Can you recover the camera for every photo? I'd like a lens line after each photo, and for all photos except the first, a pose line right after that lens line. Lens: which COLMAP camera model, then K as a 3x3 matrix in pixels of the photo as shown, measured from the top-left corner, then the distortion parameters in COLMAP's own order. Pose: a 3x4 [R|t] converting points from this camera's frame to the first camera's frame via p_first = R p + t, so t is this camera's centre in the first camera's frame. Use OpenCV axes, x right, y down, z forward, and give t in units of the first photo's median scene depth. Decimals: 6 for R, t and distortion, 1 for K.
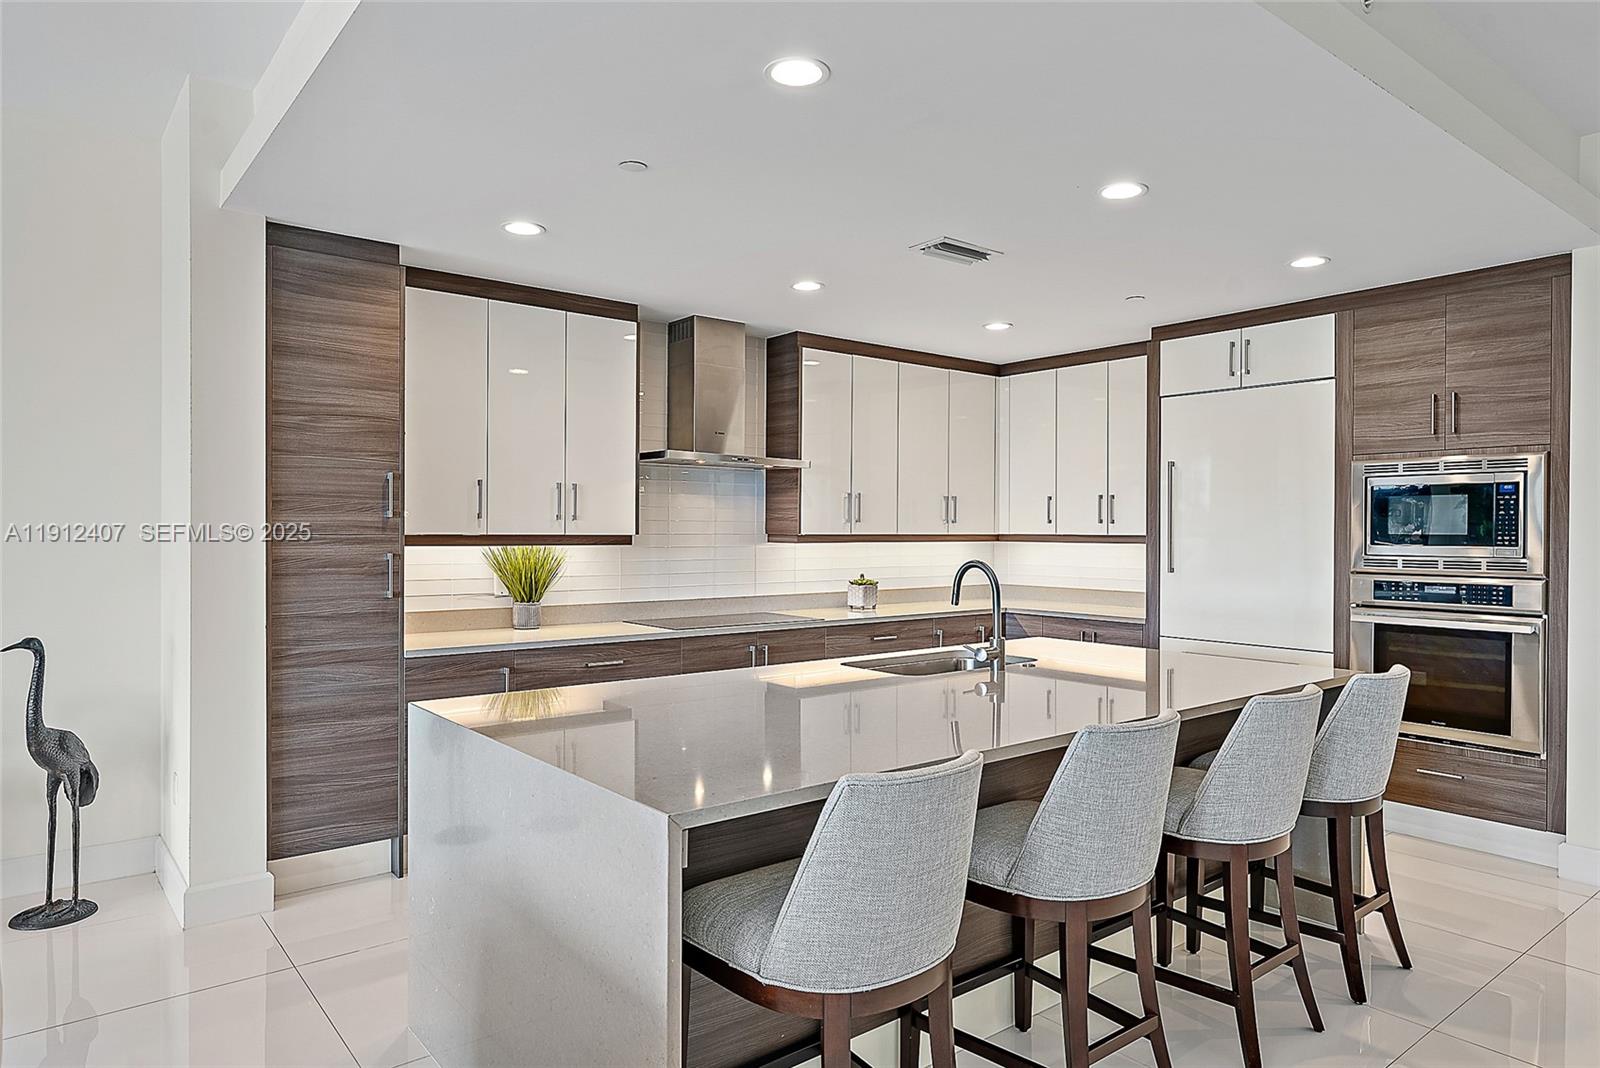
lens RADIAL K [[997.7, 0, 800.7], [0, 997.7, 531.9], [0, 0, 1]] dist [0.000476, -0.000453]
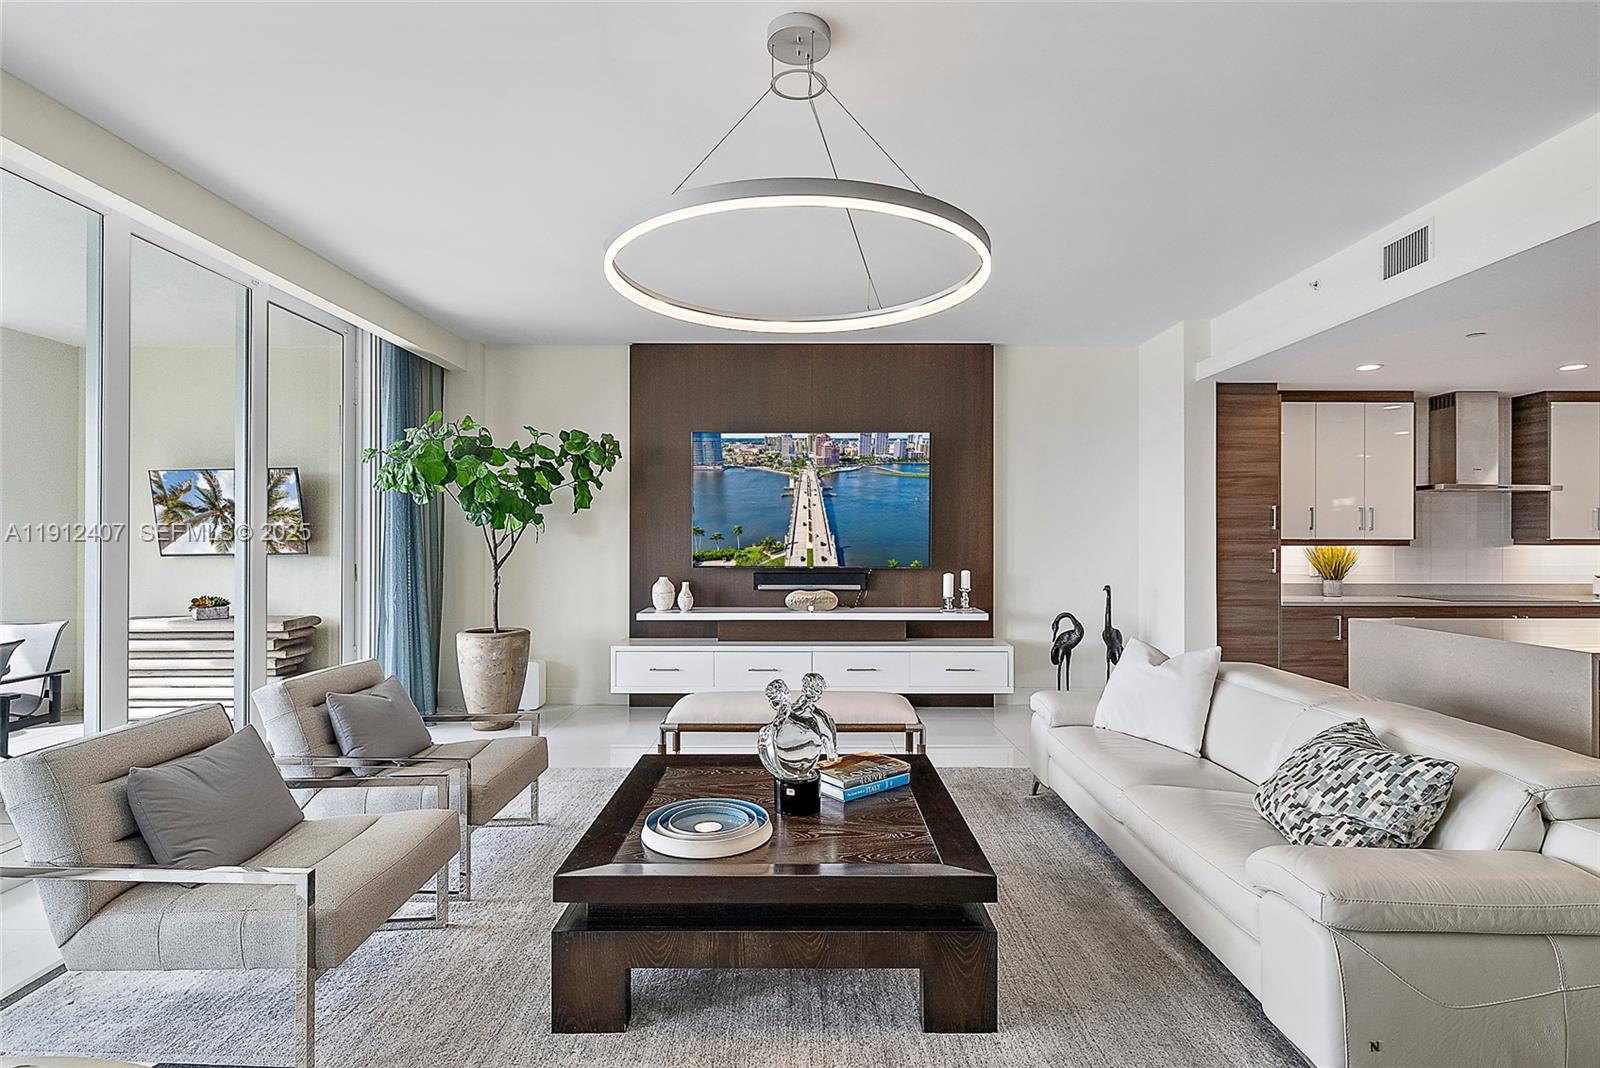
lens RADIAL K [[767.0, 0, 798.2], [0, 767.0, 537.4], [0, 0, 1]] dist [0.000613, 0.000024]
pose [[0.776824, -0.005475, -0.629694, -0.165392], [0.001634, 0.999976, -0.006679, 0.006477], [0.629715, 0.004159, 0.776815, -0.555669]]
